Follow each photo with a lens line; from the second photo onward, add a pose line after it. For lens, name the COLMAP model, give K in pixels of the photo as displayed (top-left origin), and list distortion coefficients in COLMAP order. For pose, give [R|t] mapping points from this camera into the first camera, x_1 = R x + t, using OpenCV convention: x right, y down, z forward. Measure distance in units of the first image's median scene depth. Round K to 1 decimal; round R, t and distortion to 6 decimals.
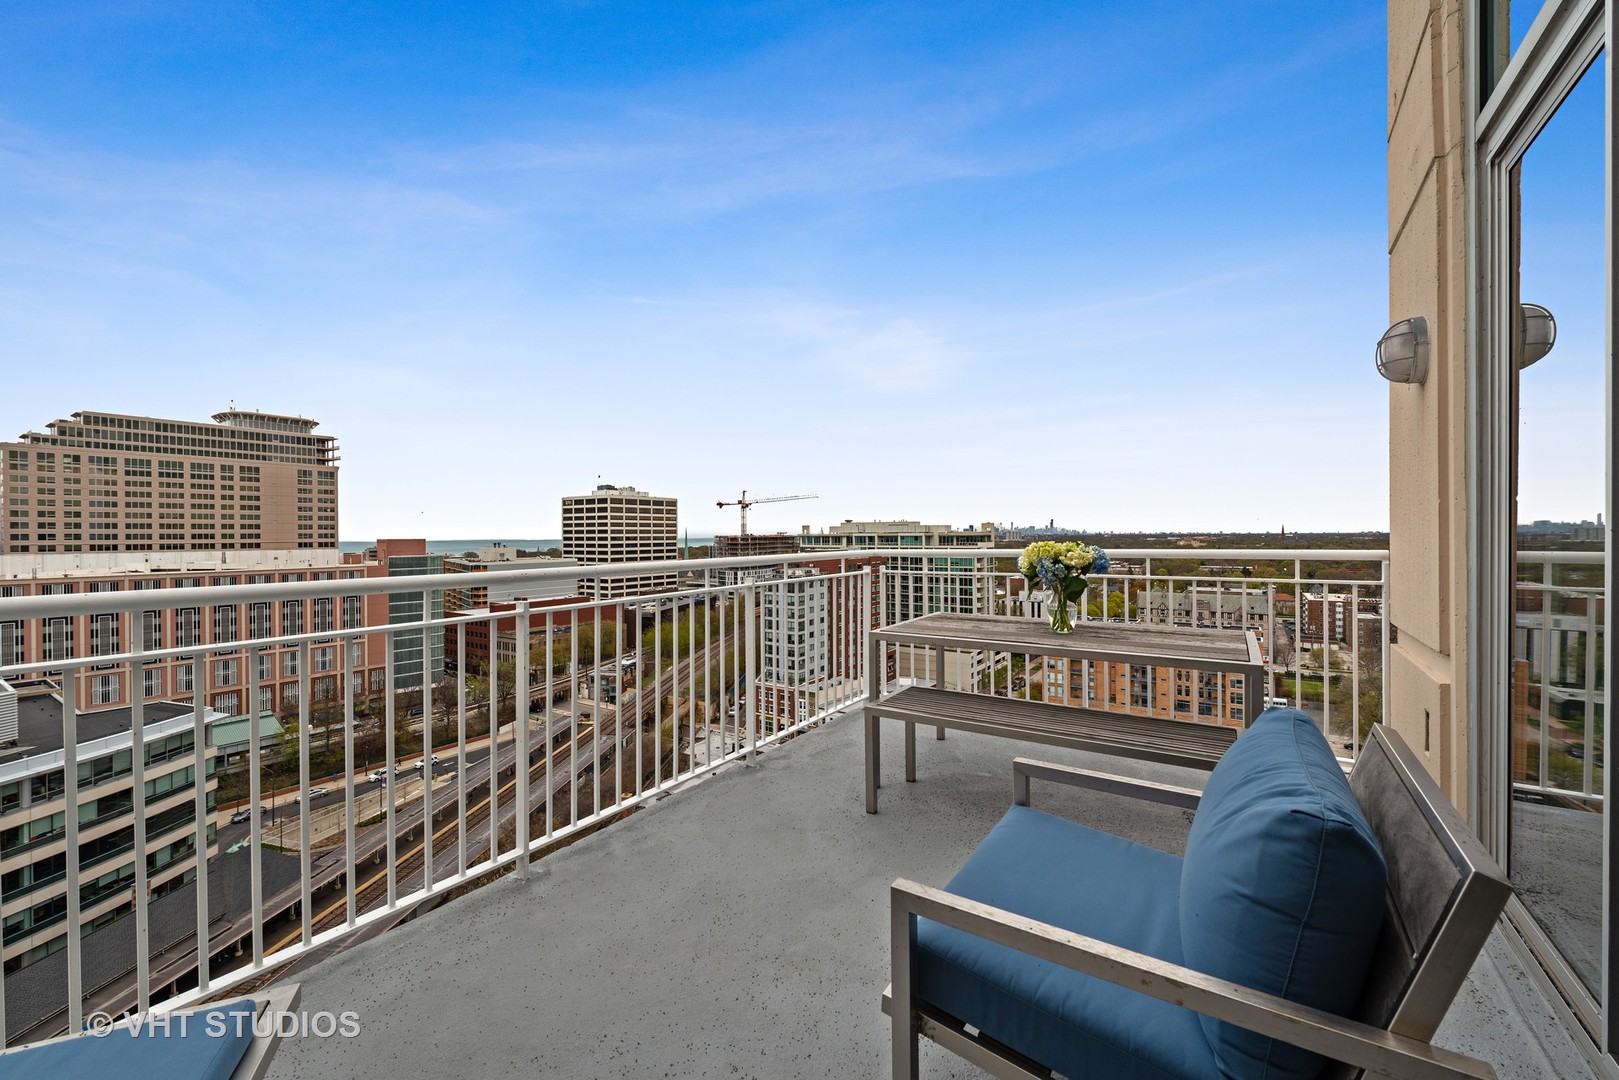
lens RADIAL K [[637.2, 0, 810.0], [0, 637.2, 539.9], [0, 0, 1]] dist [0.000532, -0.001125]
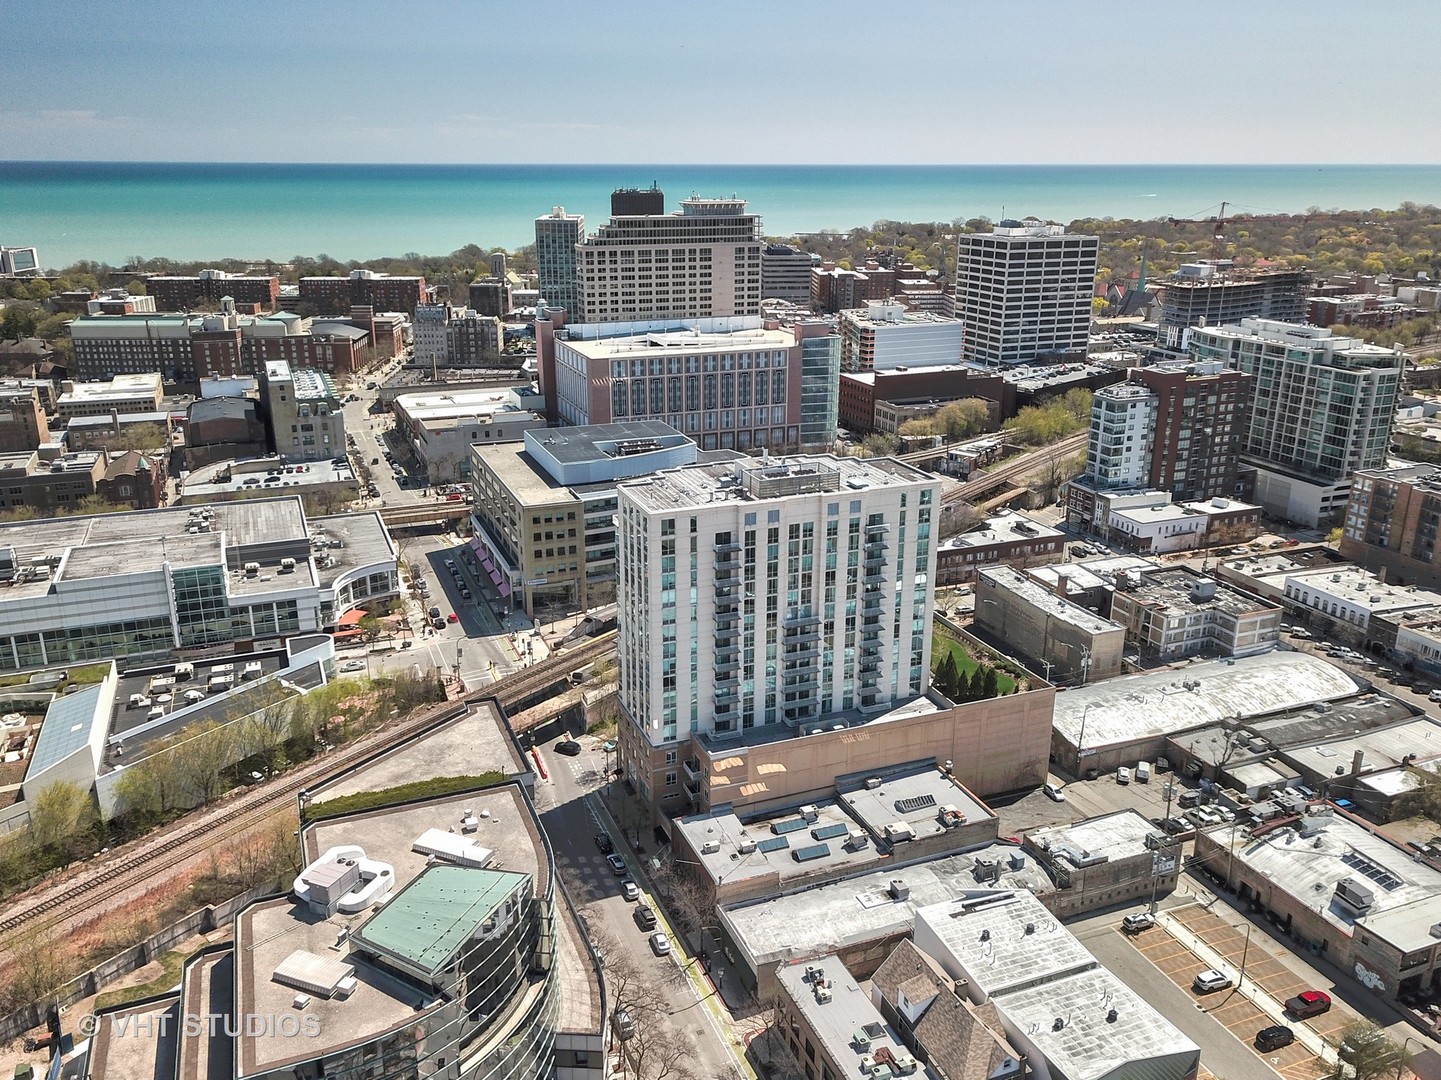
lens RADIAL K [[1157.7, 0, 697.2], [0, 1157.7, 535.4], [0, 0, 1]] dist [0.034599, -0.035496]
pose [[0.814253, 0.180260, -0.551814, 0.459568], [-0.005107, 0.952755, 0.303698, -0.276080], [0.580488, -0.244469, 0.776704, -0.914685]]
